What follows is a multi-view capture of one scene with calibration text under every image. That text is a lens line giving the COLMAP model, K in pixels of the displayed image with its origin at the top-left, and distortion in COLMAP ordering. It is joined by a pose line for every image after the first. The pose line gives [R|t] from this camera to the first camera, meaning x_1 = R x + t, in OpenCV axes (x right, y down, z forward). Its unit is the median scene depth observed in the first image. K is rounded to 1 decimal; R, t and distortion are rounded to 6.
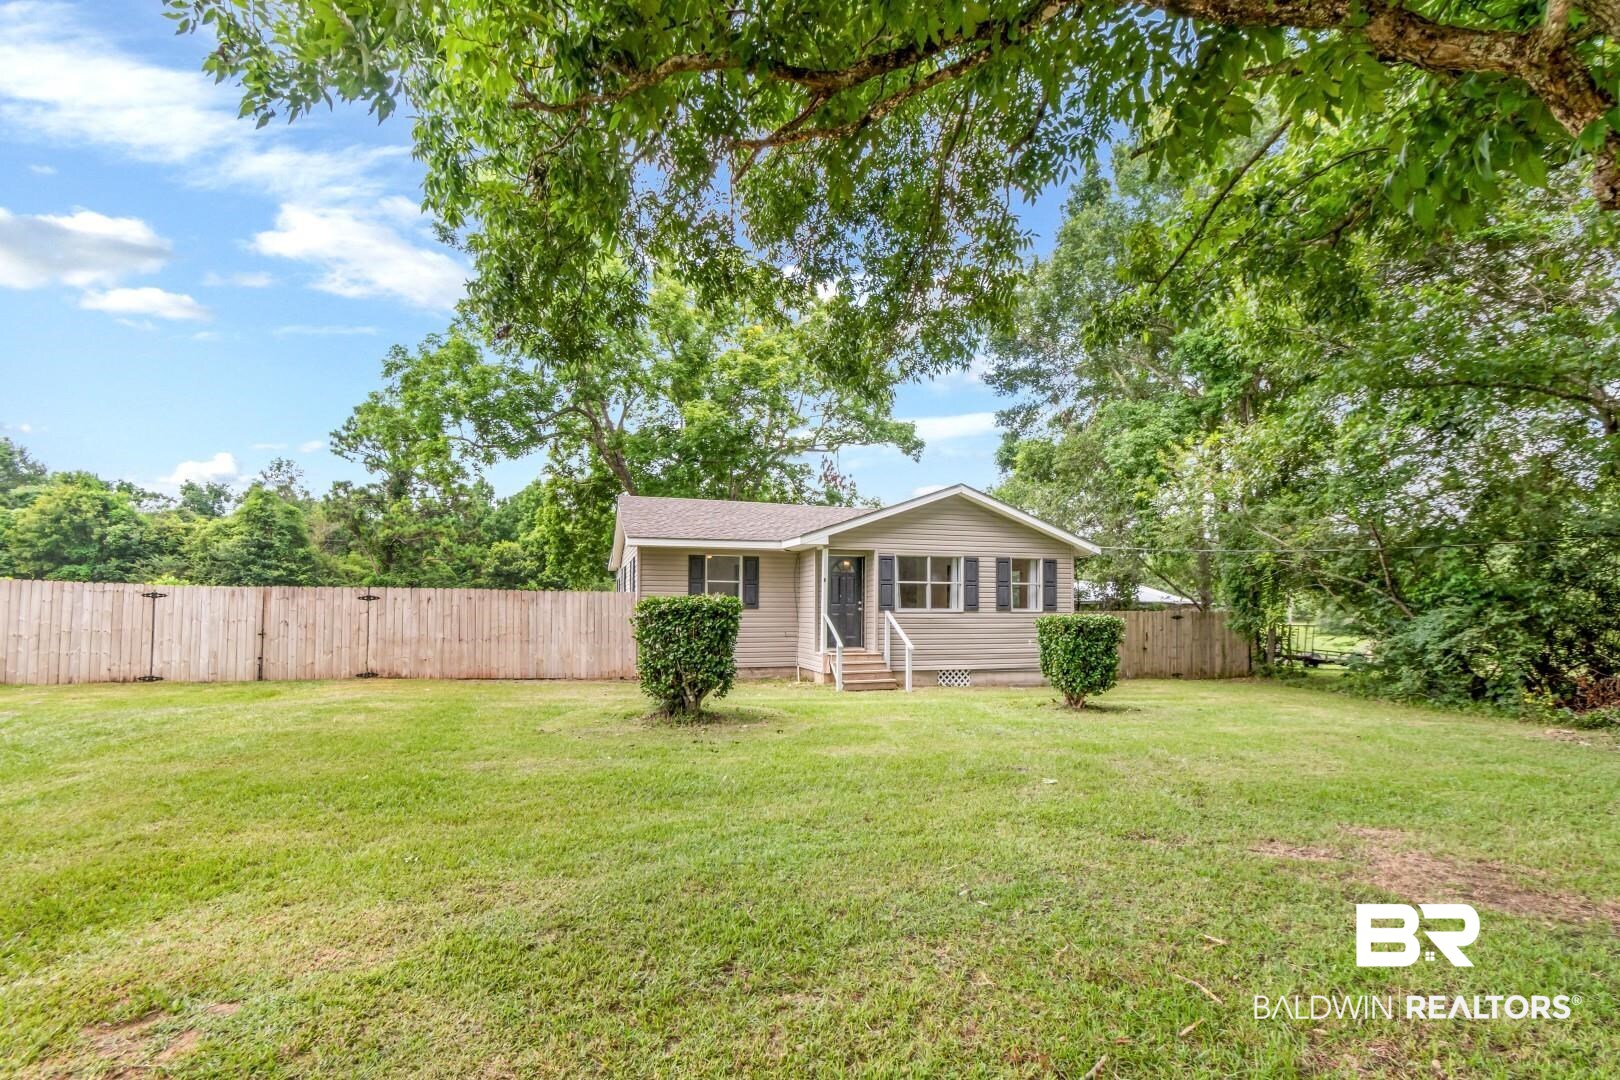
lens RADIAL K [[724.5, 0, 844.2], [0, 724.5, 623.2], [0, 0, 1]] dist [0.002999, 0.000041]
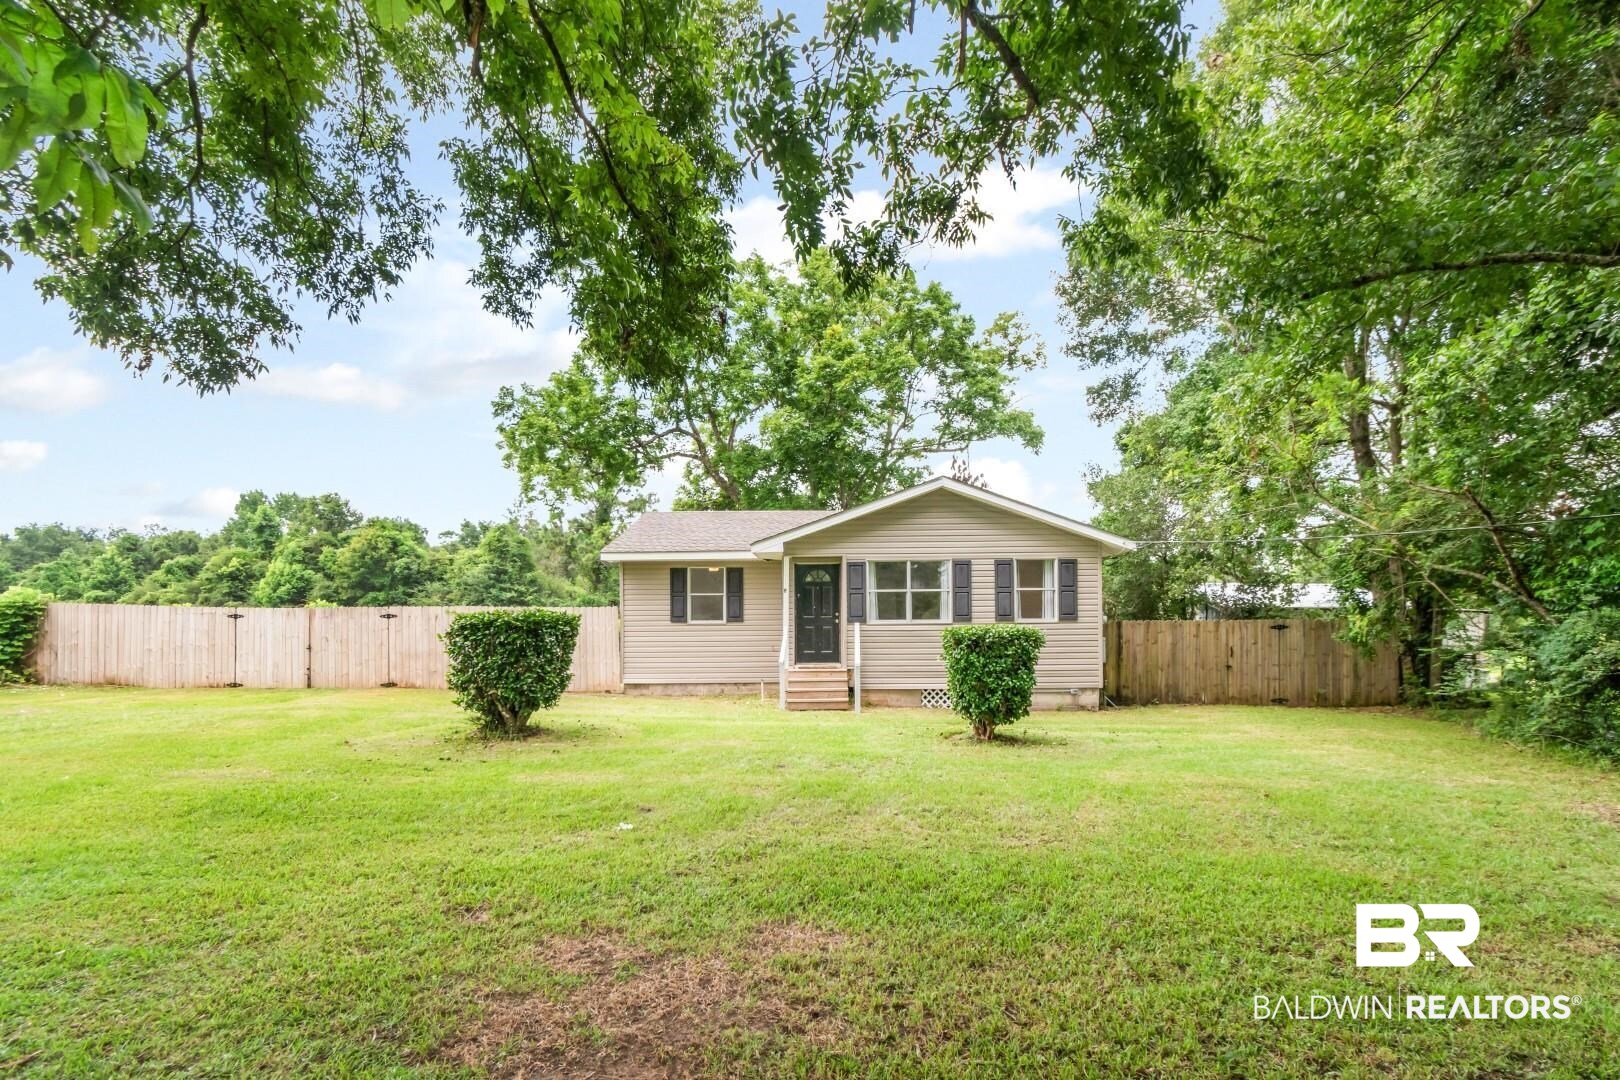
lens RADIAL K [[743.6, 0, 840.1], [0, 743.6, 646.8], [0, 0, 1]] dist [0.001358, -0.000028]
pose [[0.949670, -0.000019, -0.313252, 0.302961], [0.004745, 0.999886, 0.014324, -0.000456], [0.313216, -0.015090, 0.949562, 0.101274]]
